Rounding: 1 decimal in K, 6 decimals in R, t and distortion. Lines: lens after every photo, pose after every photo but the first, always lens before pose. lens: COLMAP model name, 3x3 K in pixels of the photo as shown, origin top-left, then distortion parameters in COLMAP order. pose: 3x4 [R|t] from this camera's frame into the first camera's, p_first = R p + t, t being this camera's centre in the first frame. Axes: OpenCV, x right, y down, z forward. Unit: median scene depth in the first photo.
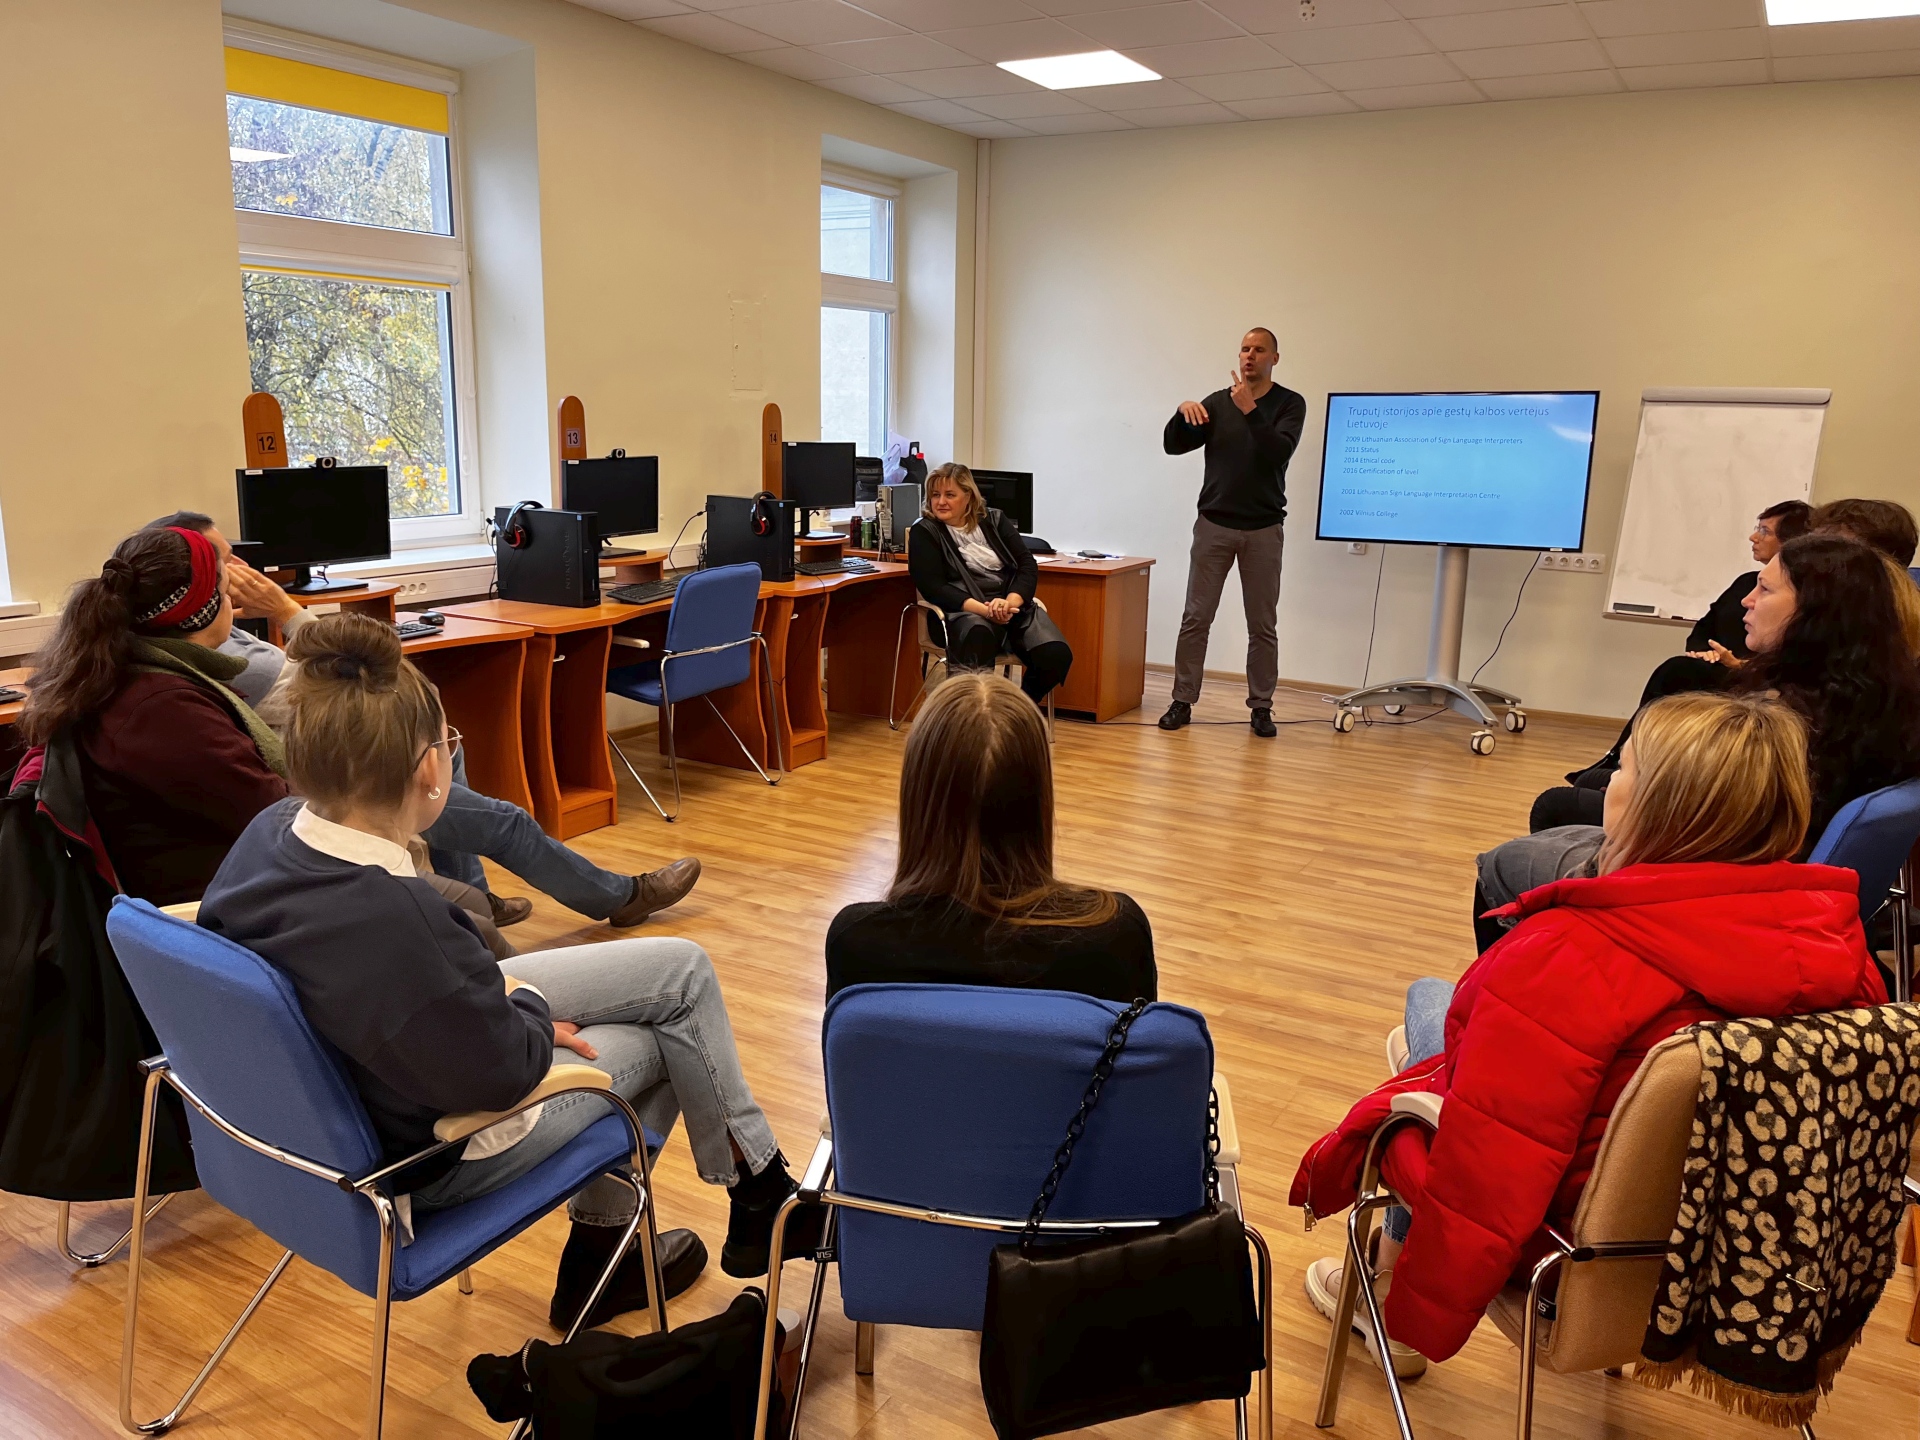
lens RADIAL K [[1488.9, 0, 949.5], [0, 1488.9, 721.3], [0, 0, 1]] dist [-0.001599, 0.005029]
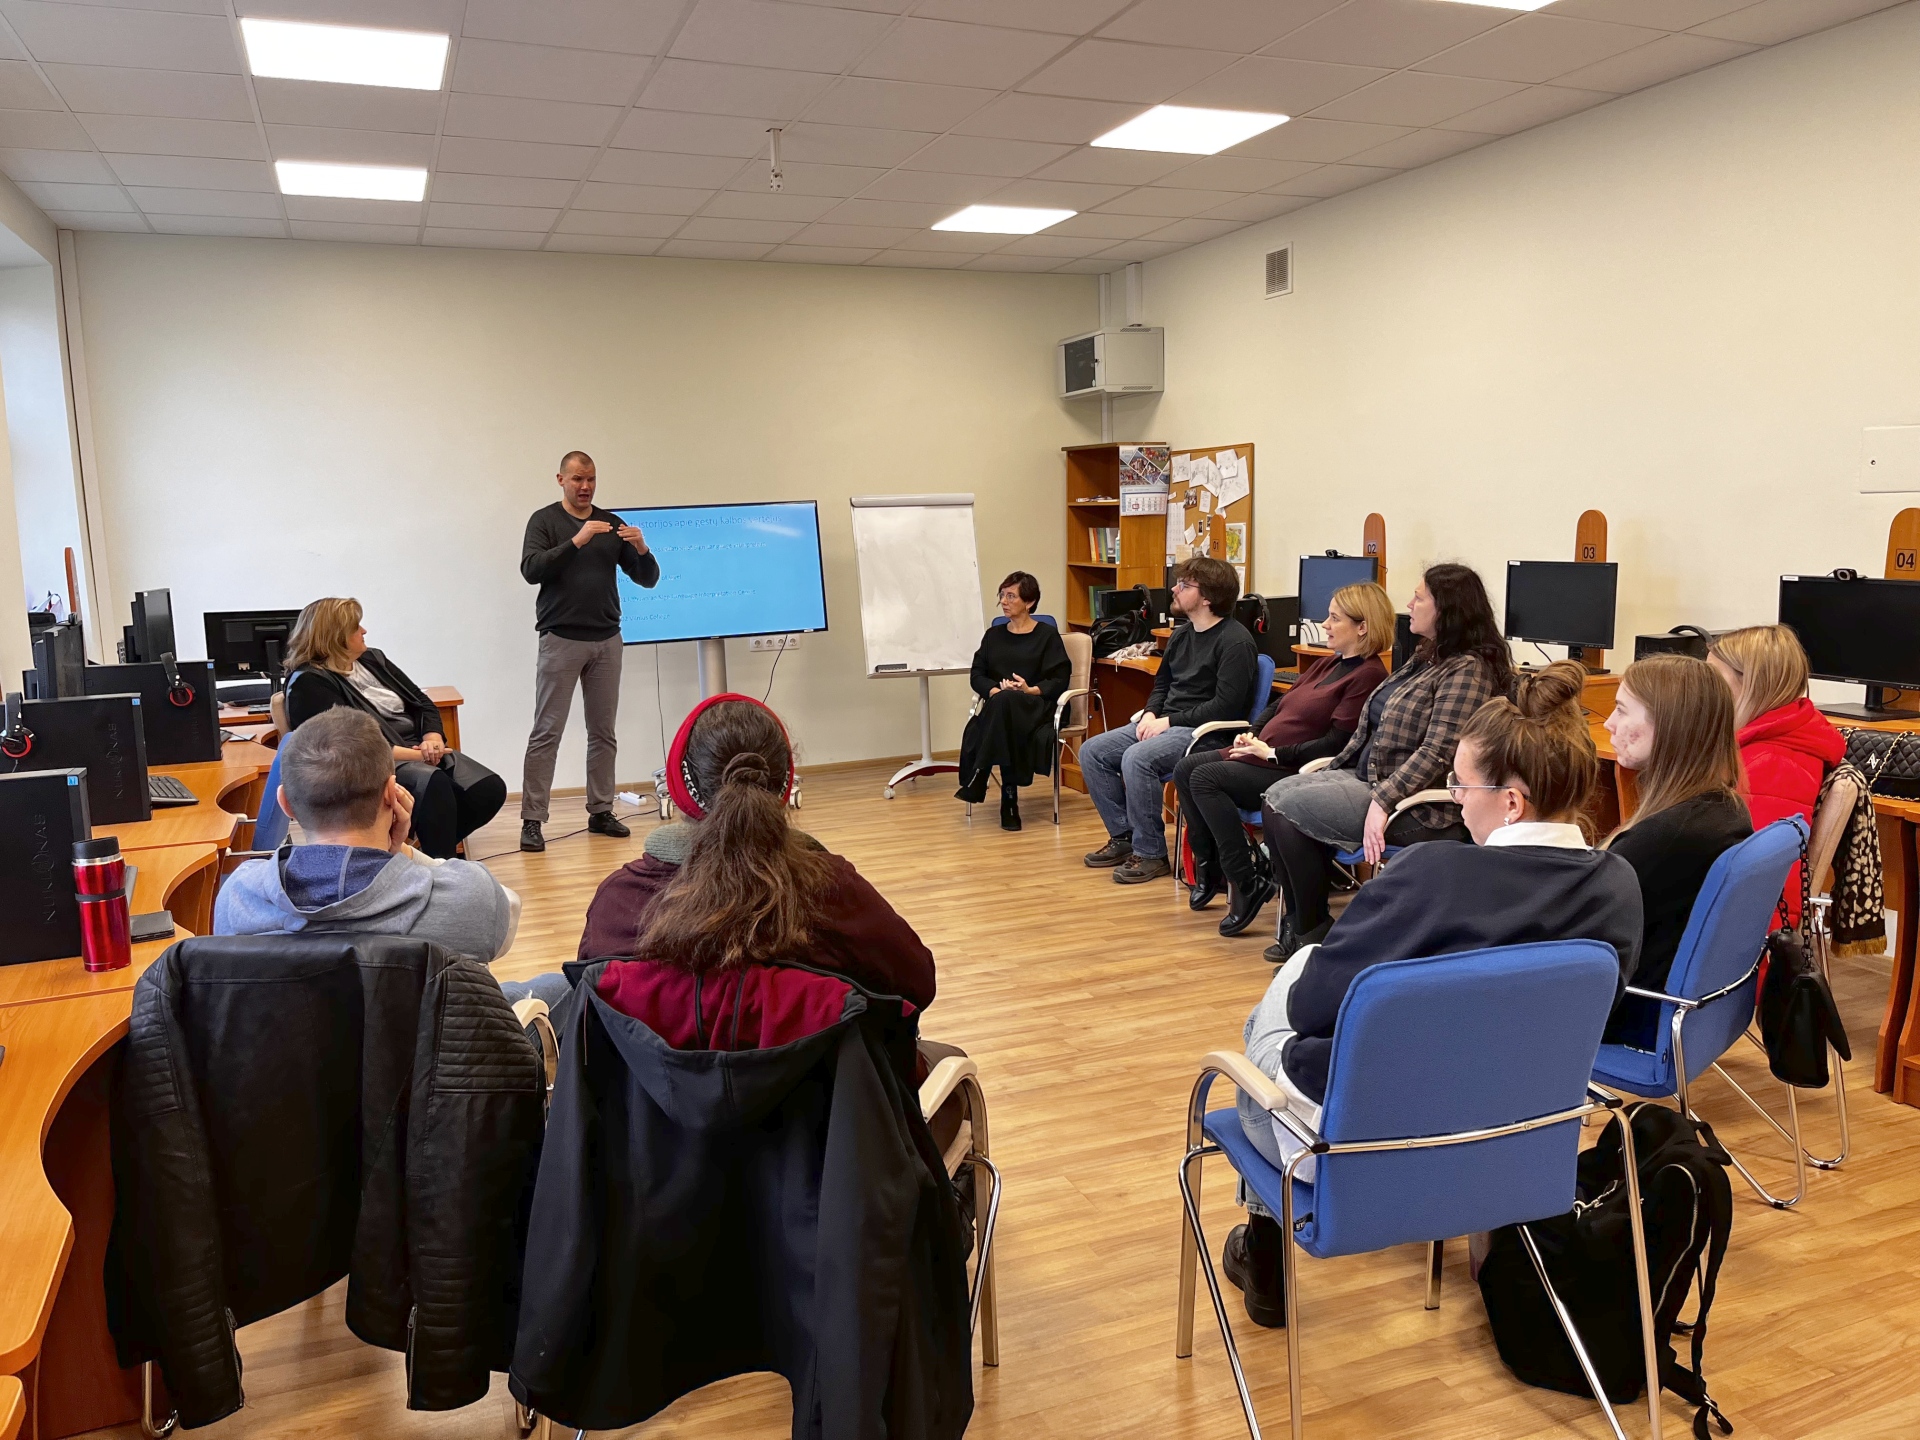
lens RADIAL K [[1488.9, 0, 947.9], [0, 1488.9, 725.3], [0, 0, 1]] dist [-0.001599, 0.005029]
pose [[0.594632, -0.142194, 0.791324, -0.530134], [0.208968, 0.977744, 0.018666, -0.042789], [-0.776367, 0.154262, 0.611112, 0.204128]]
